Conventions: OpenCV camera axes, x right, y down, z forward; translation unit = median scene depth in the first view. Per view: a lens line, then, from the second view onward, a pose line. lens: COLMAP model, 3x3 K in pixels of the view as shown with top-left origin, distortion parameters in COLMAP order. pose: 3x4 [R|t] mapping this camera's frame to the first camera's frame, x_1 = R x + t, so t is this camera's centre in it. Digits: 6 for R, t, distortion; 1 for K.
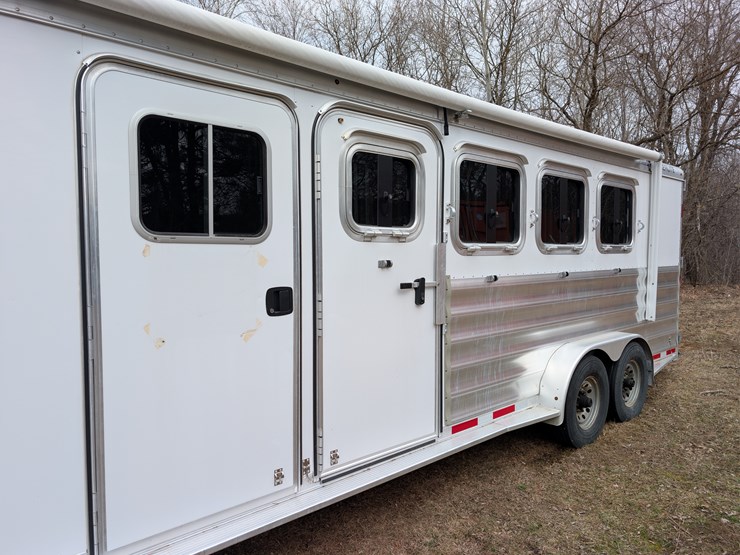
lens RADIAL K [[528.0, 0, 368.0], [0, 528.0, 280.7], [0, 0, 1]] dist [0.033748, -0.033948]
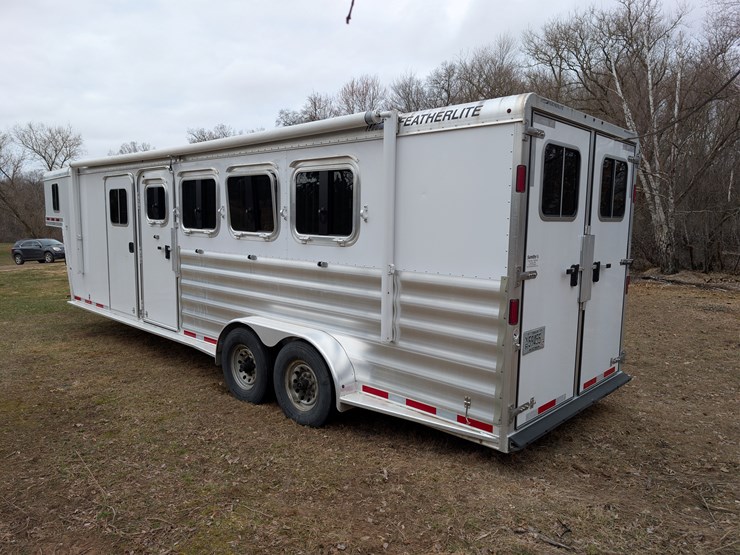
lens RADIAL K [[528.0, 0, 367.9], [0, 528.0, 280.5], [0, 0, 1]] dist [0.033748, -0.033948]
pose [[0.083900, 0.120570, -0.989153, 1.969133], [-0.072784, 0.990743, 0.114590, -0.144556], [0.993813, 0.062380, 0.091899, 1.440618]]
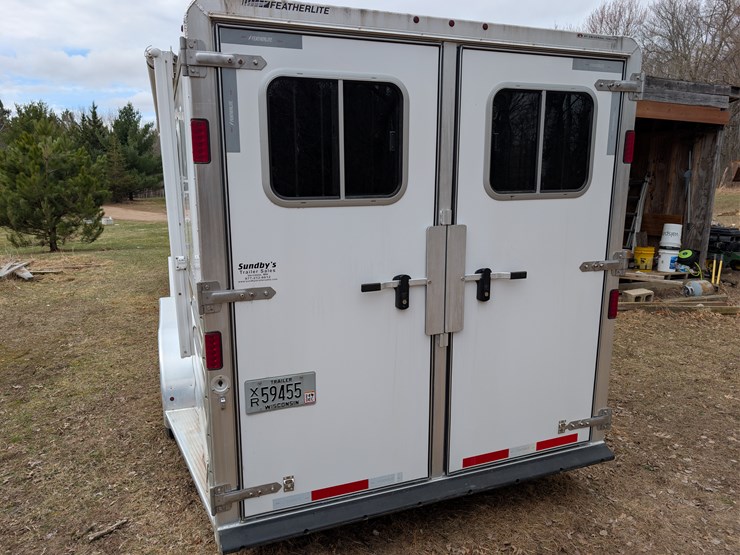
lens RADIAL K [[528.0, 0, 366.6], [0, 528.0, 273.4], [0, 0, 1]] dist [0.033748, -0.033948]
pose [[-0.363711, 0.188934, -0.912150, 1.531783], [-0.050213, 0.973815, 0.221728, -0.232225], [0.930157, 0.126447, -0.344700, 2.167806]]
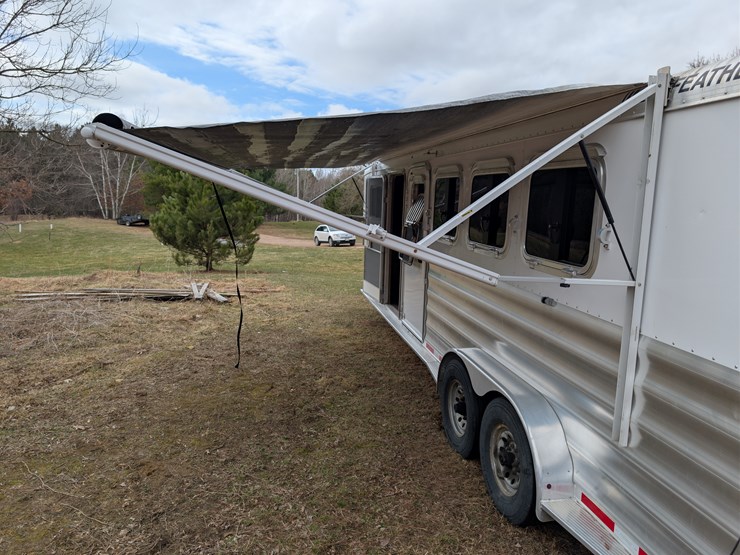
lens RADIAL K [[528.0, 0, 369.7], [0, 528.0, 279.9], [0, 0, 1]] dist [0.033748, -0.033948]
pose [[-0.521382, 0.121758, -0.844592, 1.608187], [-0.079617, 0.978509, 0.190212, -0.213994], [0.849601, 0.166417, -0.500483, 1.634766]]
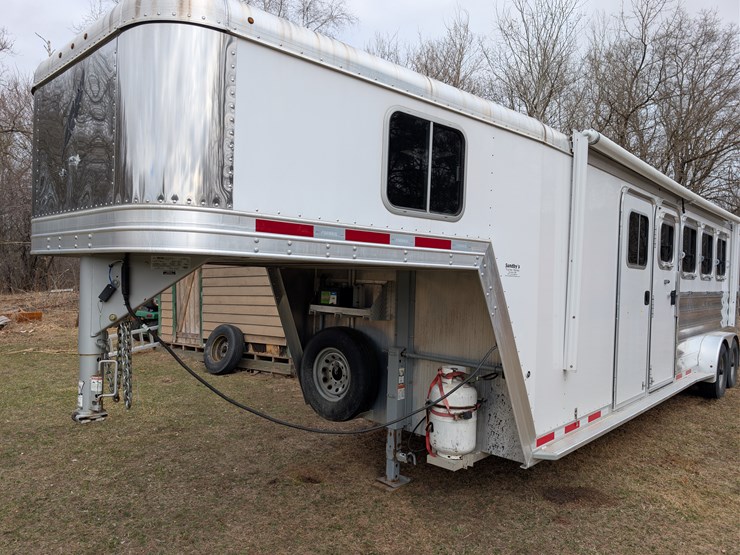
lens RADIAL K [[528.0, 0, 364.3], [0, 528.0, 276.8], [0, 0, 1]] dist [0.033748, -0.033948]
pose [[0.995624, 0.035085, 0.086609, -1.034701], [-0.030679, 0.998192, -0.051683, 0.070063], [-0.088266, 0.048799, 0.994901, -0.681968]]
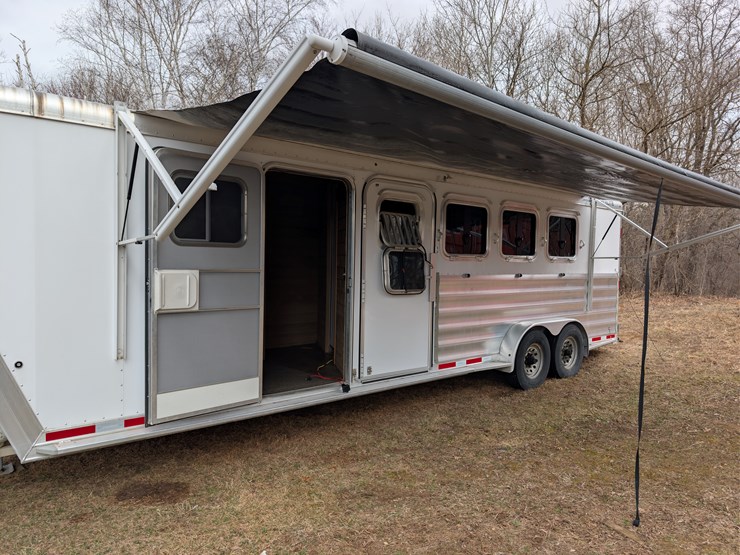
lens RADIAL K [[528.0, 0, 373.5], [0, 528.0, 280.1], [0, 0, 1]] dist [0.033748, -0.033948]
pose [[0.999542, 0.021873, -0.020909, -0.015044], [-0.022220, 0.999617, -0.016468, 0.044157], [0.020540, 0.016925, 0.999646, -0.641776]]
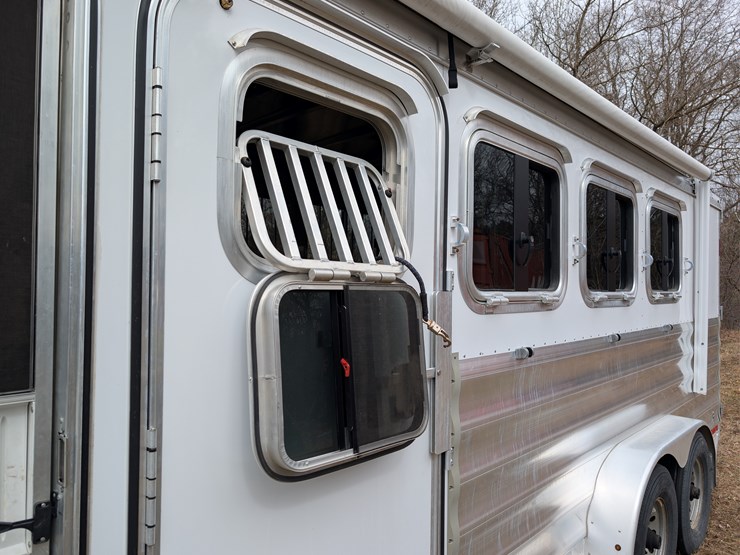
lens RADIAL K [[528.0, 0, 369.7], [0, 528.0, 277.6], [0, 0, 1]] dist [0.033748, -0.033948]
pose [[0.996950, 0.014047, 0.076774, 0.025292], [-0.008379, 0.997248, -0.073668, -0.043874], [-0.077597, 0.072800, 0.994323, 0.463051]]
